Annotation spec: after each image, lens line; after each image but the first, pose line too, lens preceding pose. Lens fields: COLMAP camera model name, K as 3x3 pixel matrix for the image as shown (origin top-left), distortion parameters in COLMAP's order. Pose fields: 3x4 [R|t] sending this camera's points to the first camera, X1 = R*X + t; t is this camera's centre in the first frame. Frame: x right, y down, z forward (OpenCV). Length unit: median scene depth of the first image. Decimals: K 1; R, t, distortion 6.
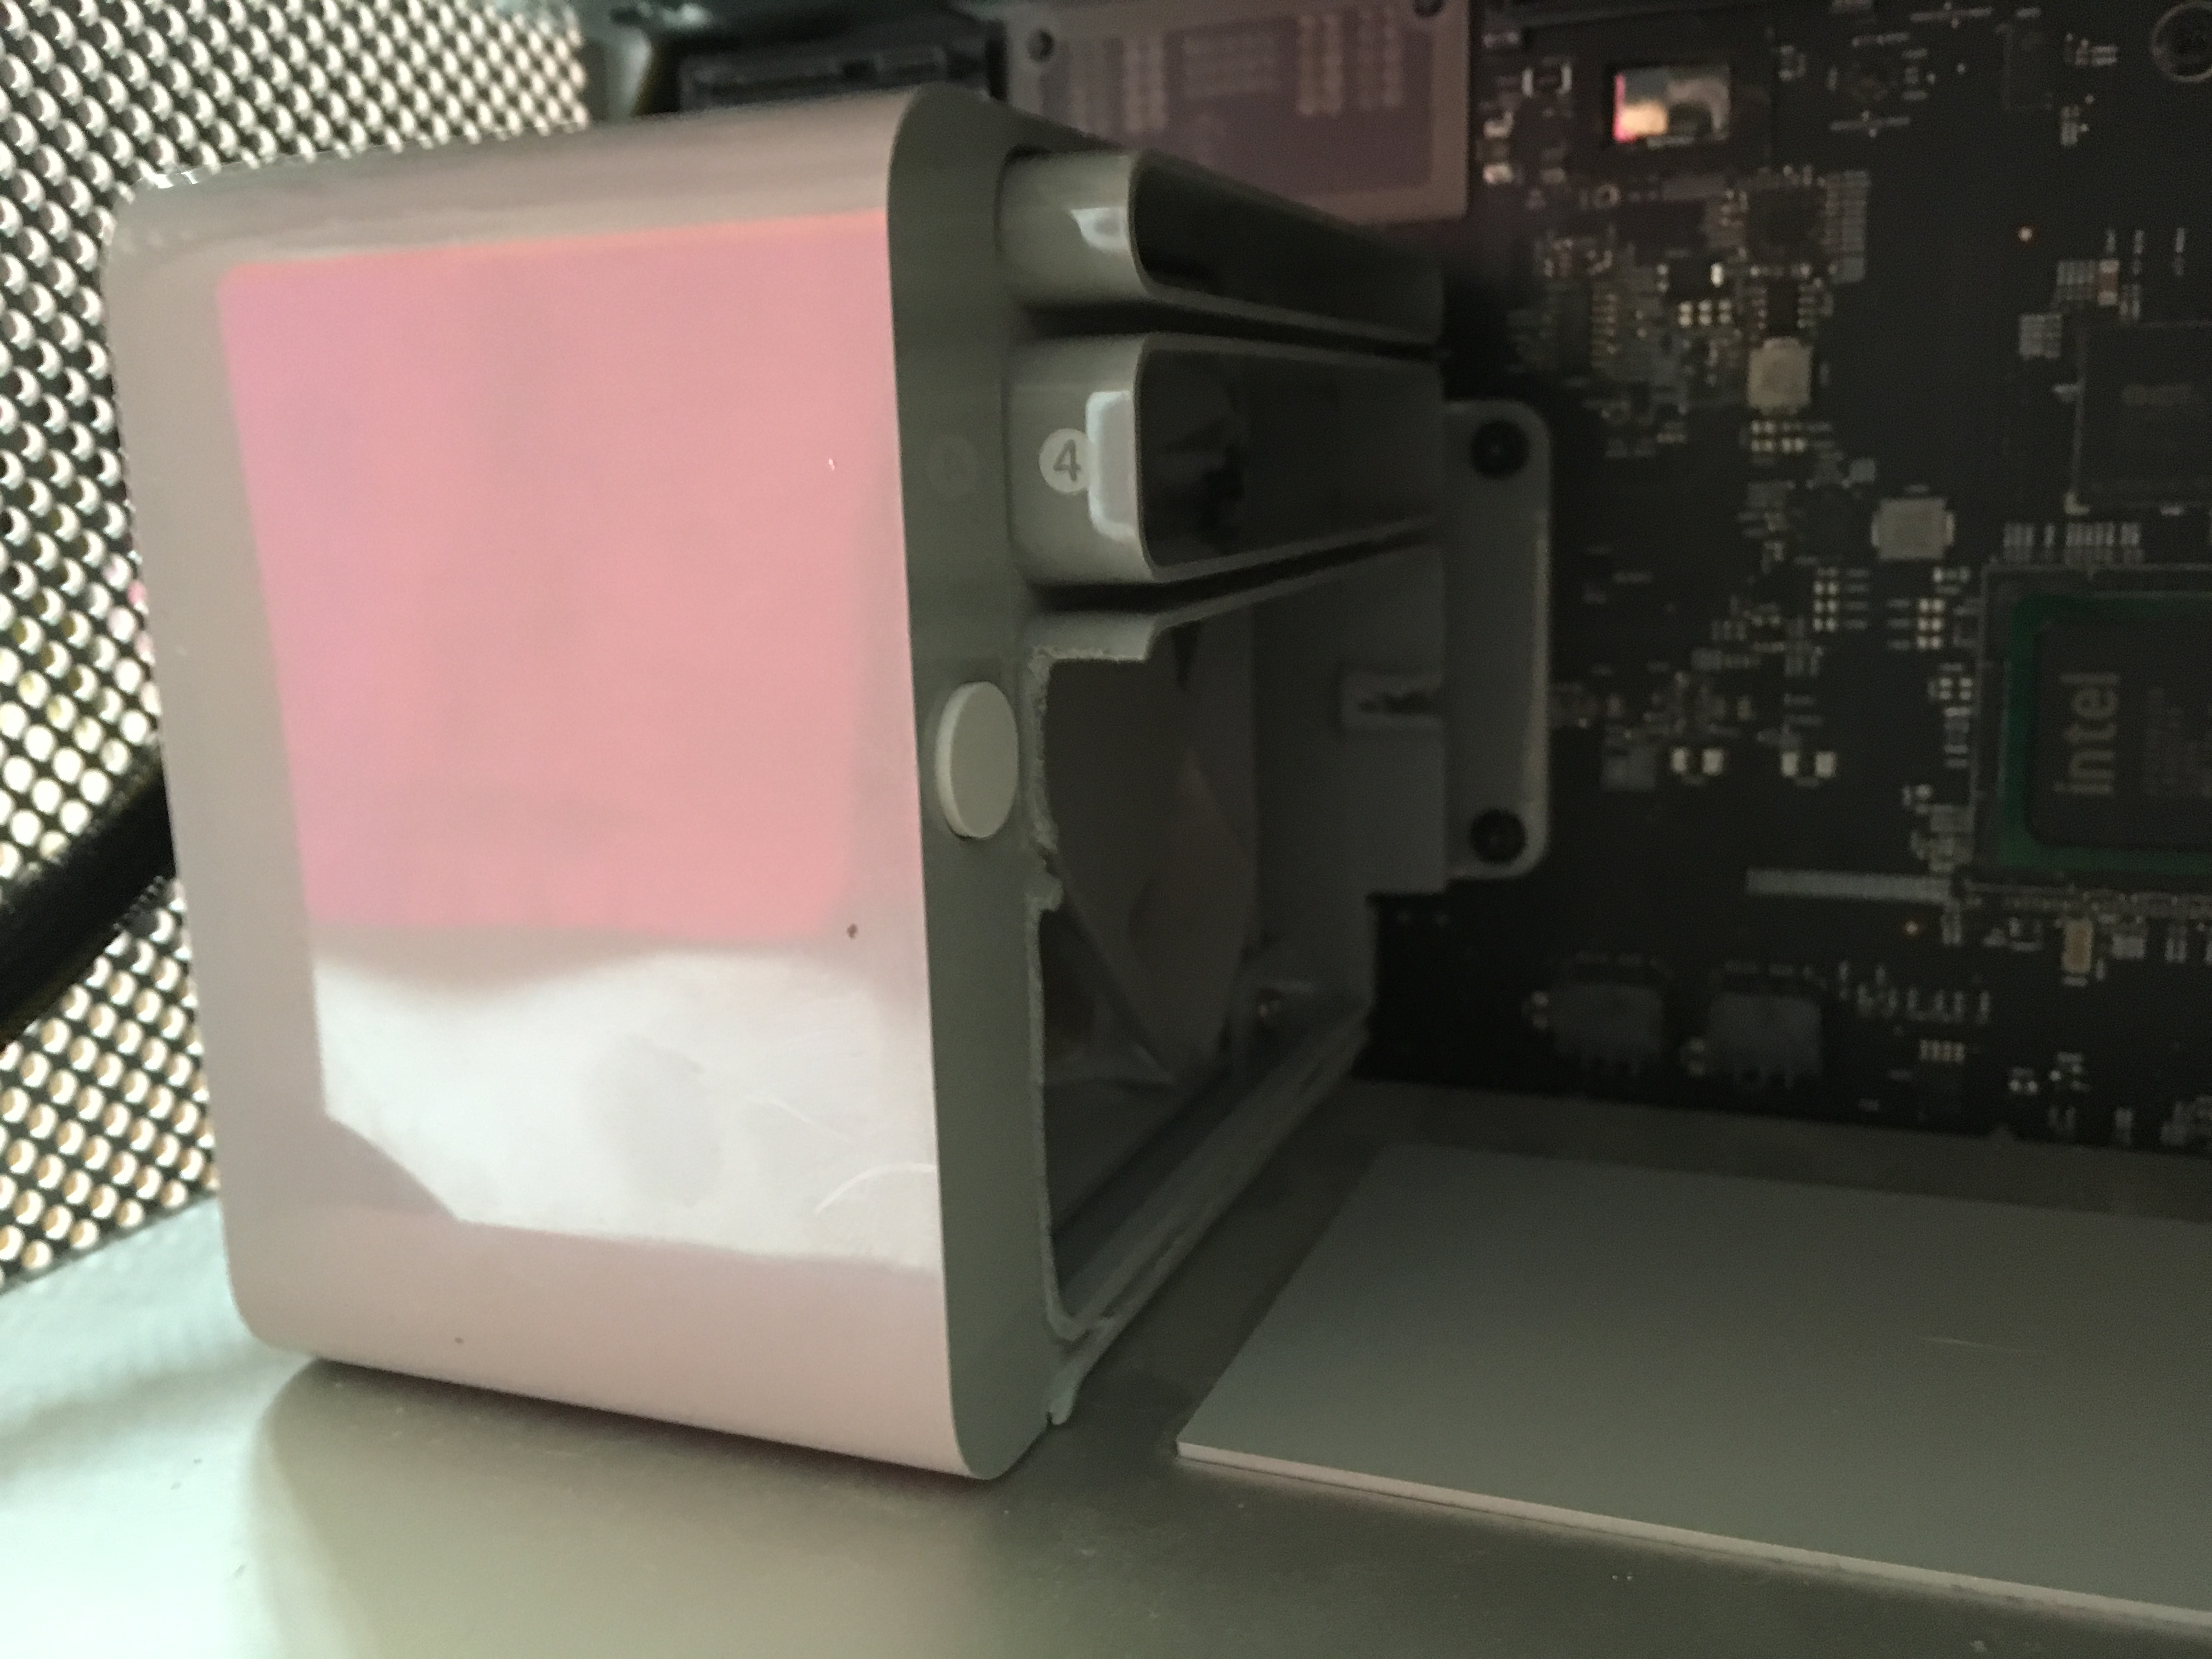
lens RADIAL K [[1962.1, 0, 1109.6], [0, 1962.1, 874.5], [0, 0, 1]] dist [0.053046, -0.125140]
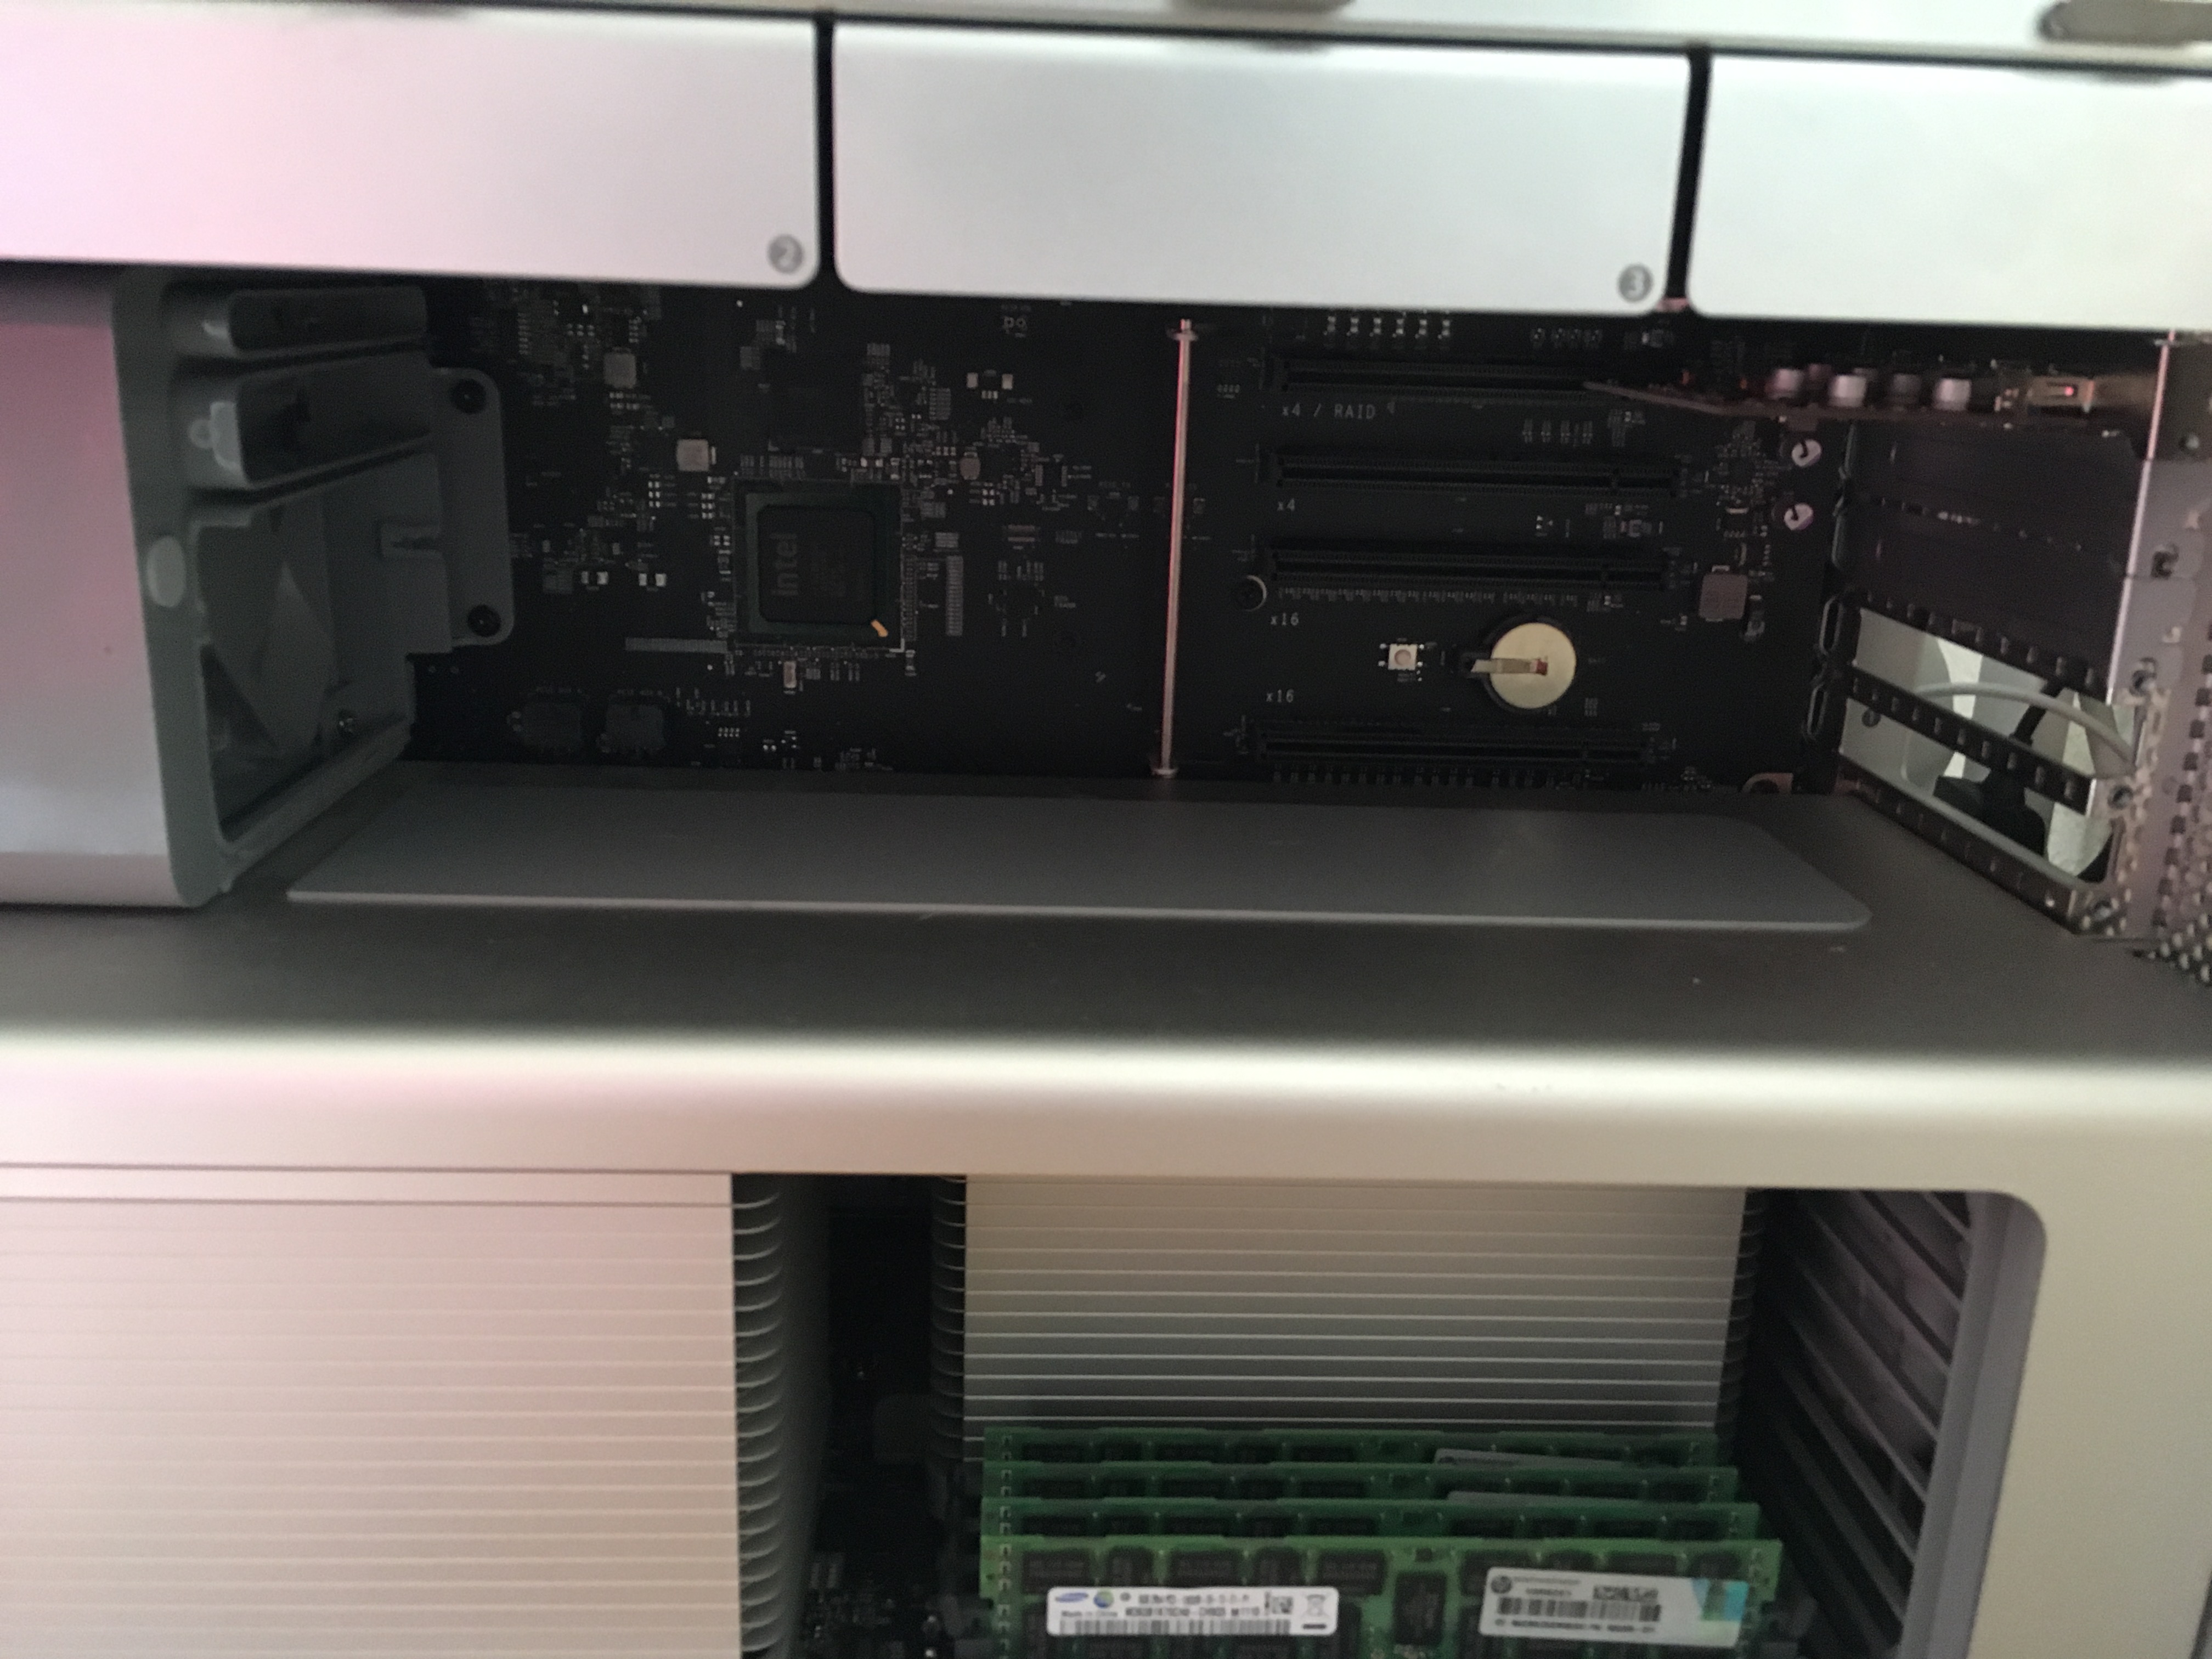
lens RADIAL K [[1889.5, 0, 1106.0], [0, 1889.5, 829.5], [0, 0, 1]] dist [0.072533, -0.095187]
pose [[0.910608, -0.053191, 0.409833, -0.001530], [0.024184, 0.996842, 0.075642, 0.054572], [-0.412562, -0.058969, 0.909019, -0.832317]]
